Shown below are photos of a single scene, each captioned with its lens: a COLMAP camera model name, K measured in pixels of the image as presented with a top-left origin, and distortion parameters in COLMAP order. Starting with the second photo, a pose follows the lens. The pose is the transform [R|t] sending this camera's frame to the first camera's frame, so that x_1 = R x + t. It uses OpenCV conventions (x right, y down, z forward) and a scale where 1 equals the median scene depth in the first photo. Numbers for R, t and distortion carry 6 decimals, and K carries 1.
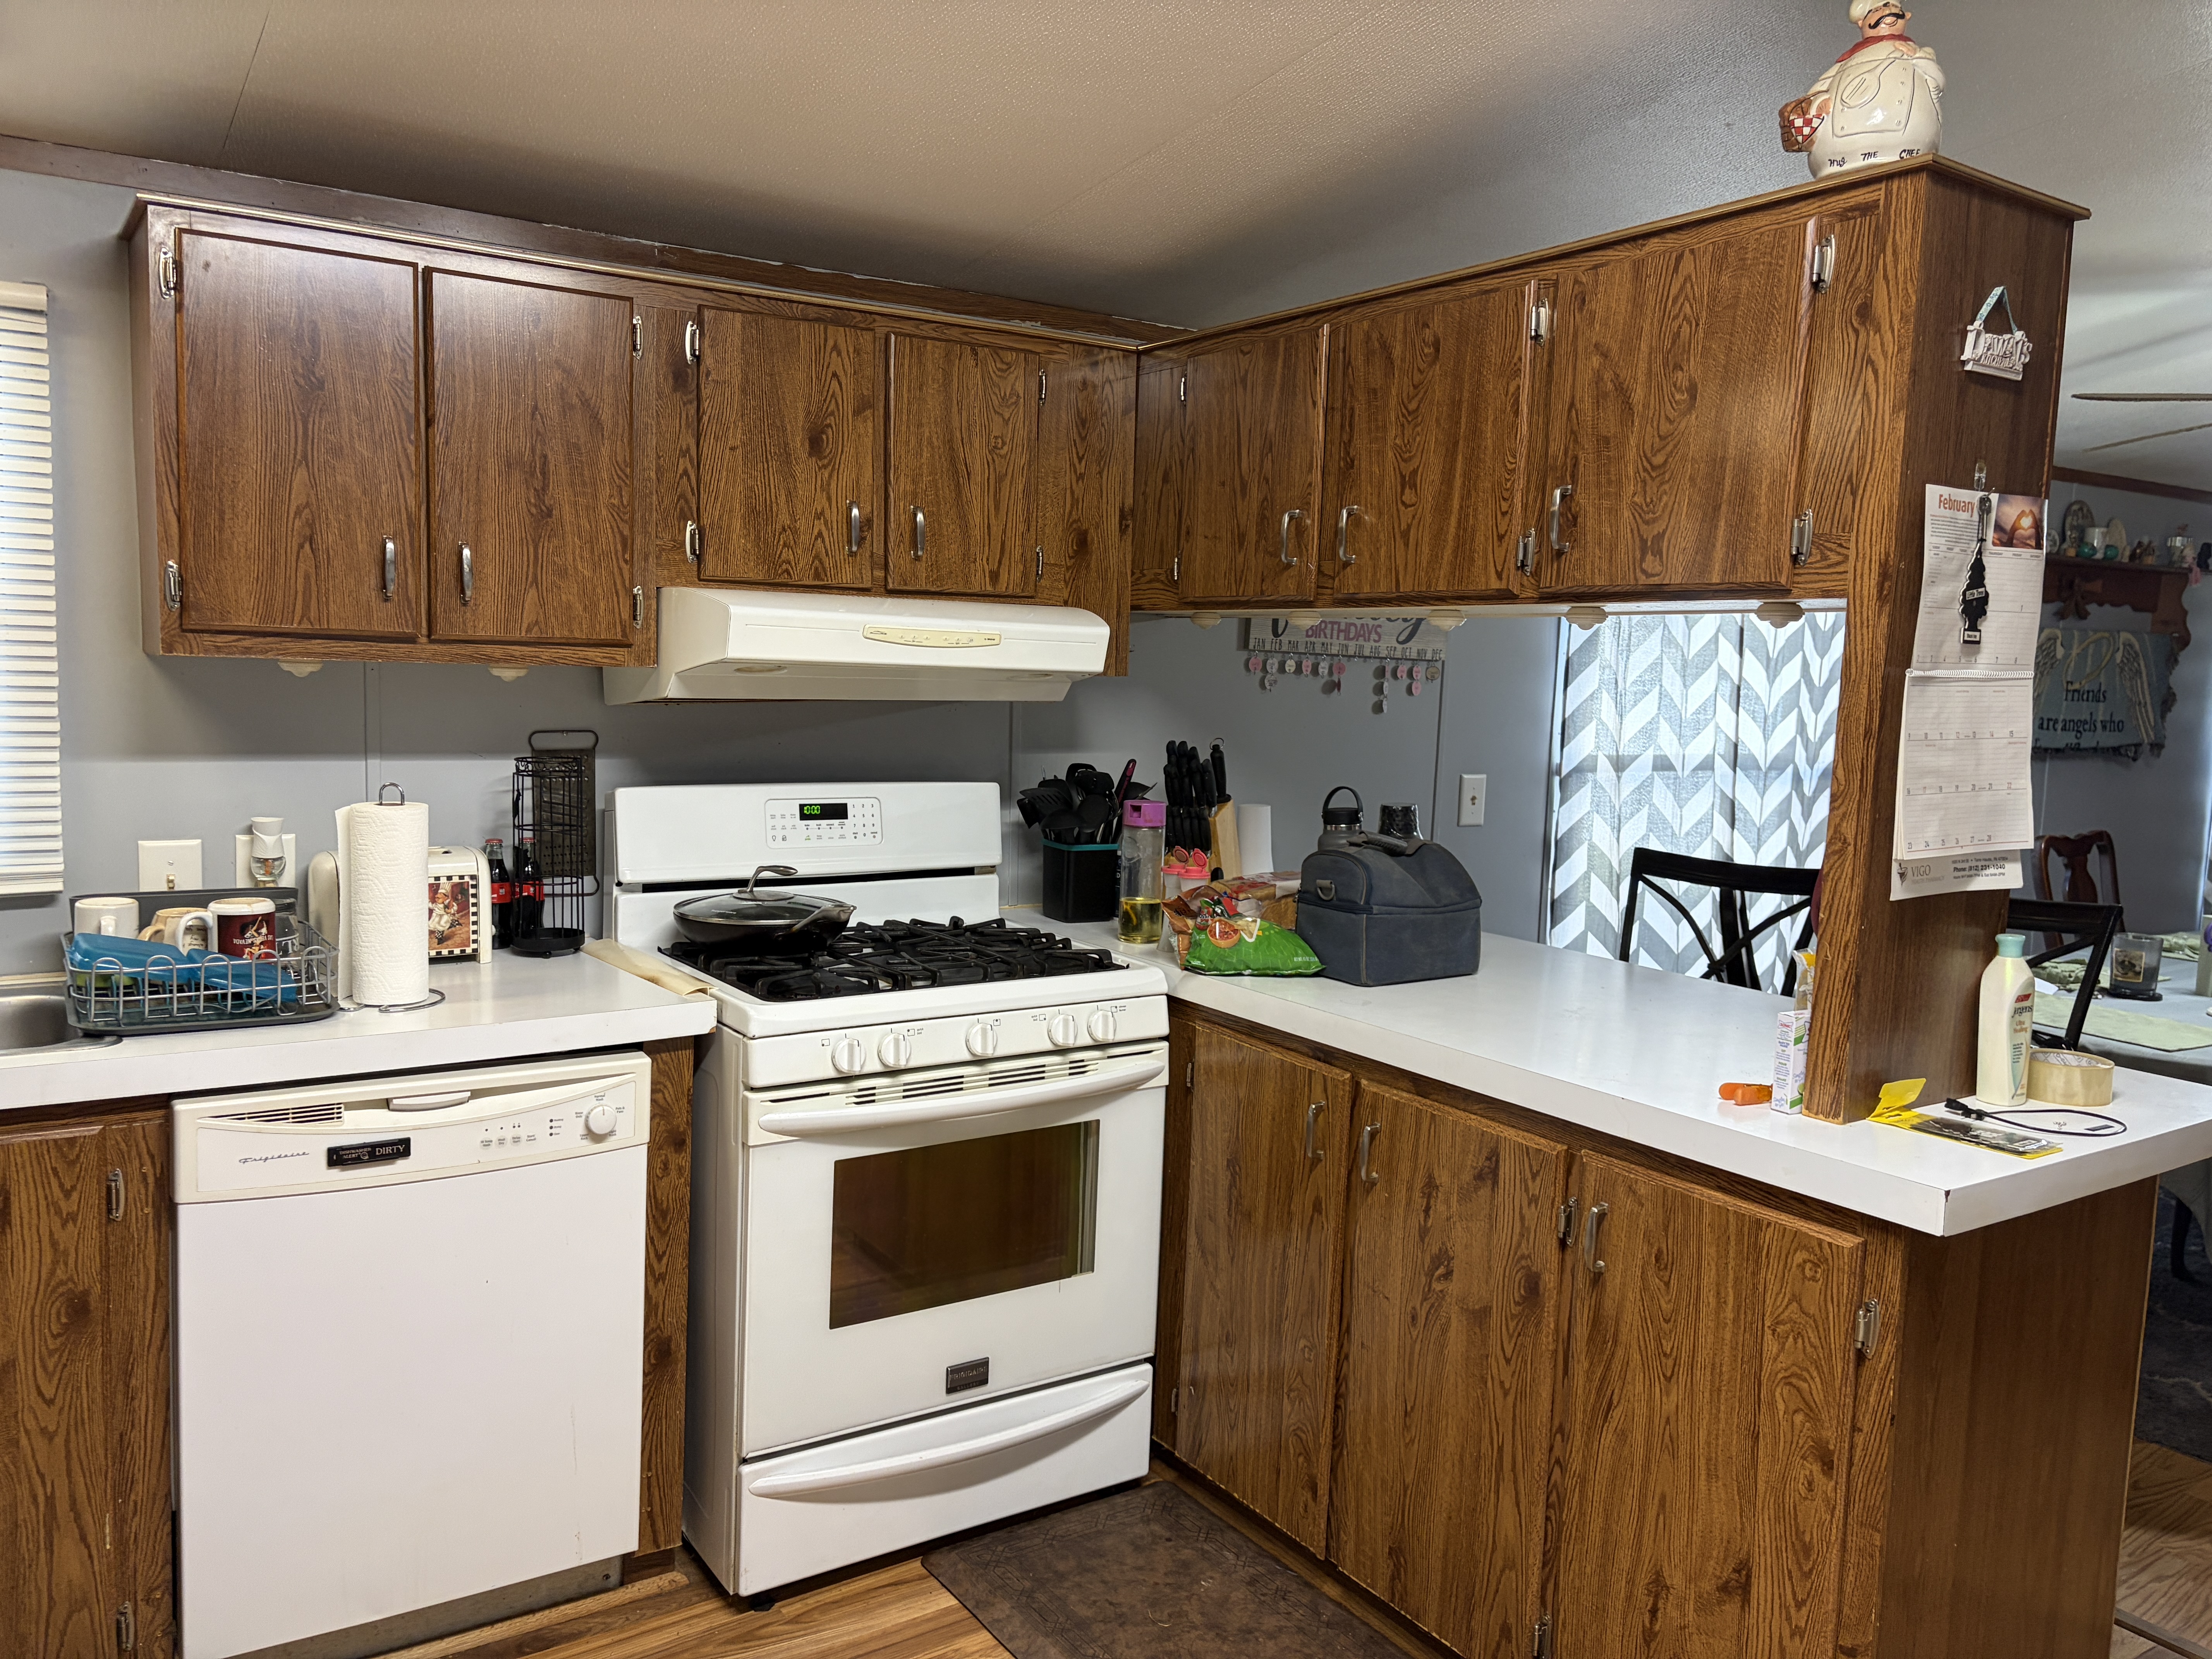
lens RADIAL K [[1670.0, 0, 1099.9], [0, 1670.0, 822.3], [0, 0, 1]] dist [0.047170, -0.053129]
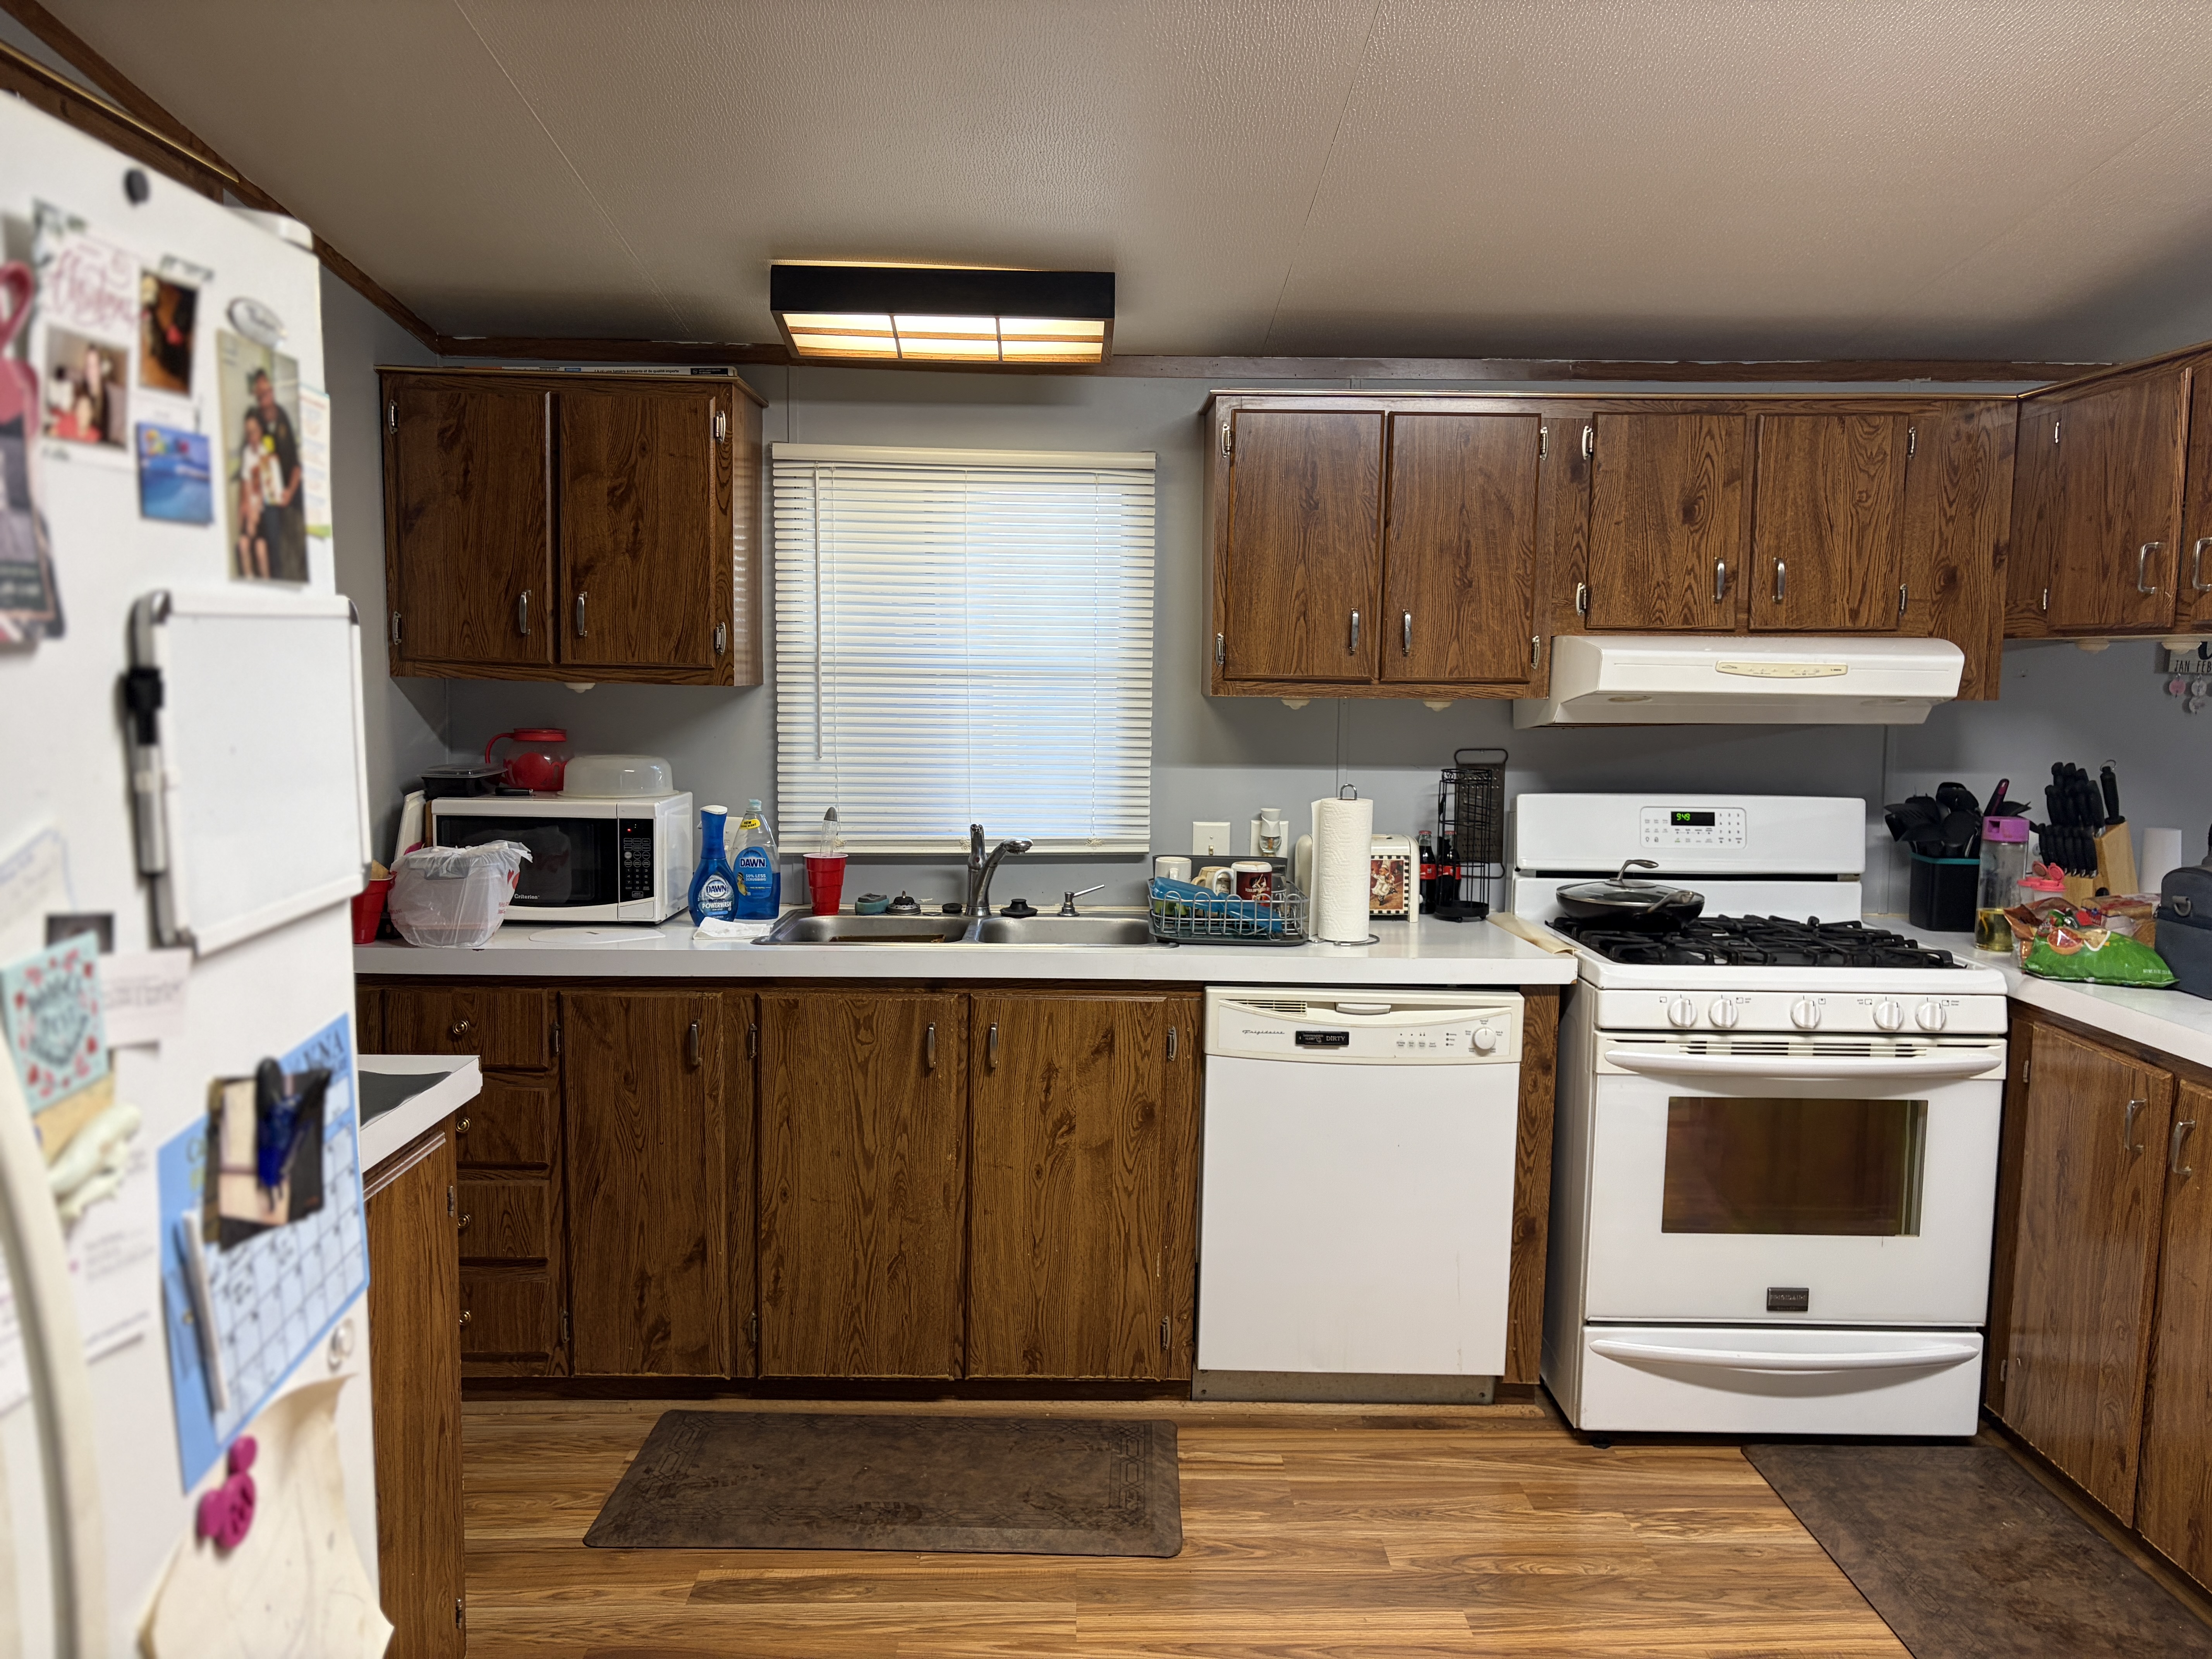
lens RADIAL K [[1670.0, 0, 1088.6], [0, 1670.0, 839.7], [0, 0, 1]] dist [0.047170, -0.053129]
pose [[0.834570, 0.035818, -0.549737, 0.154617], [-0.039626, 0.999202, 0.004946, 0.022903], [0.549475, 0.017656, 0.835323, -0.266043]]
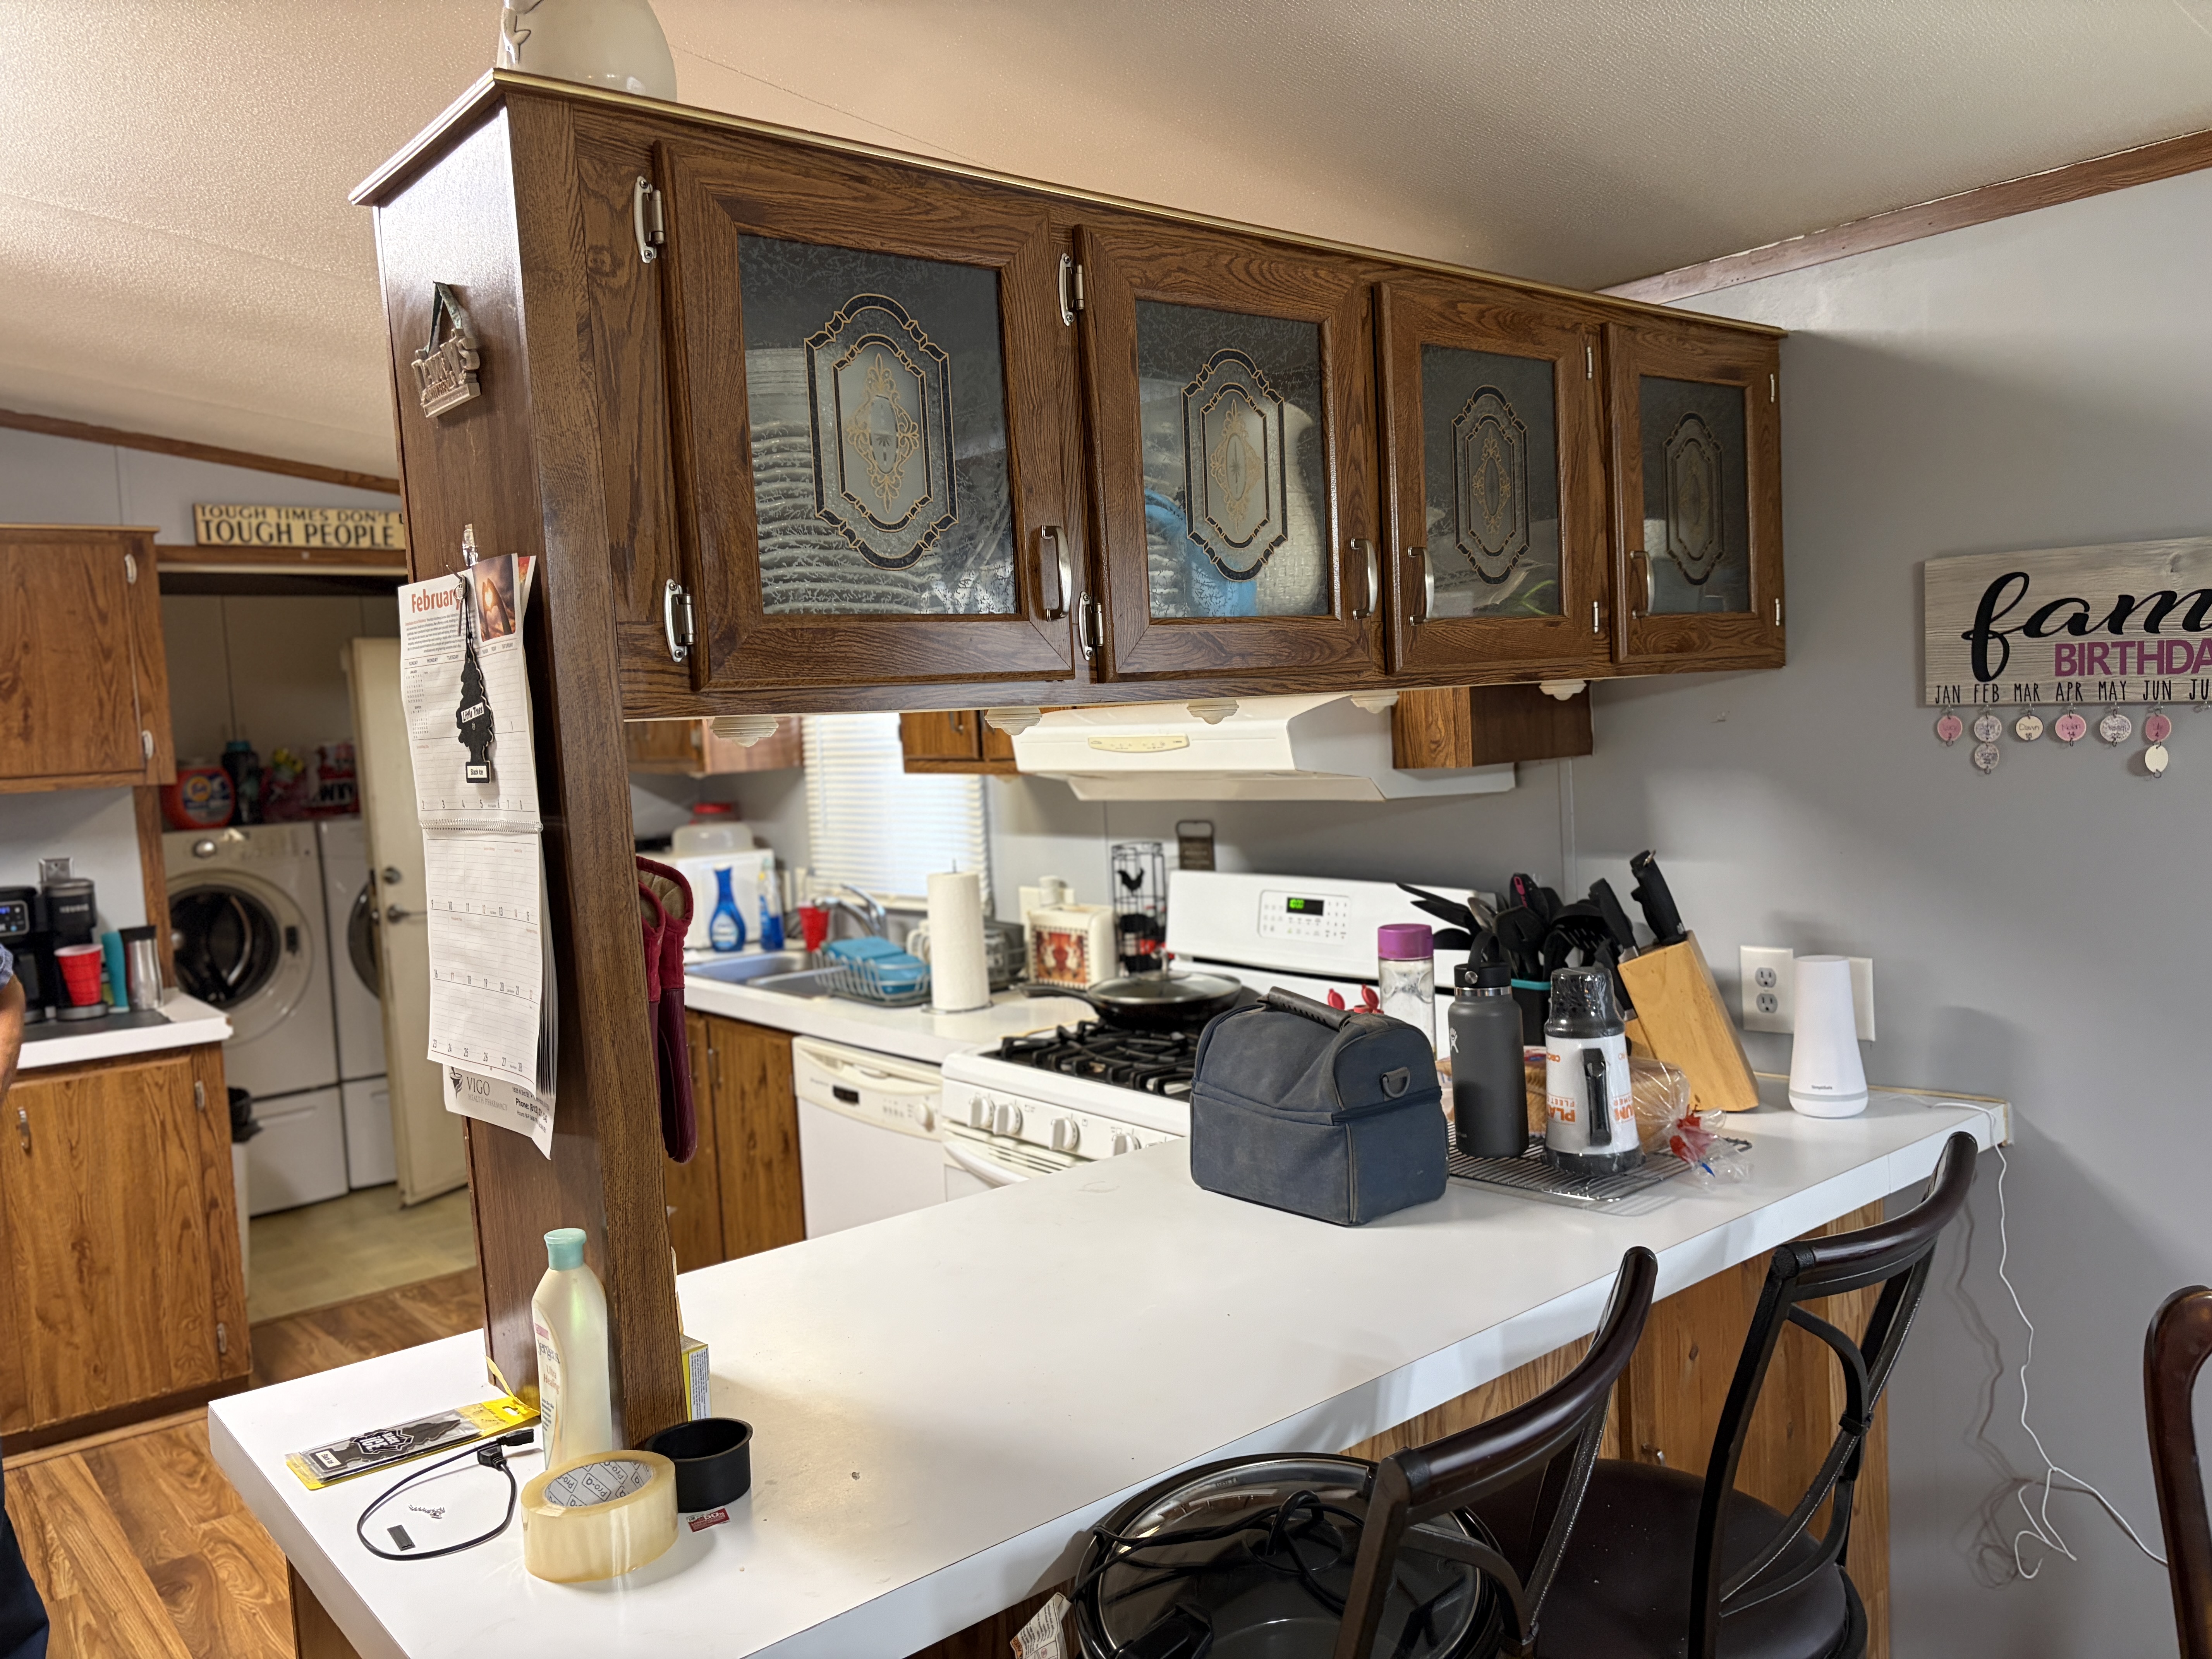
lens RADIAL K [[1670.0, 0, 1114.3], [0, 1670.0, 831.8], [0, 0, 1]] dist [0.047170, -0.053129]
pose [[0.103973, 0.036020, -0.993928, 0.961833], [-0.043384, 0.998557, 0.031650, -0.091620], [0.993633, 0.039829, 0.105386, 0.916871]]
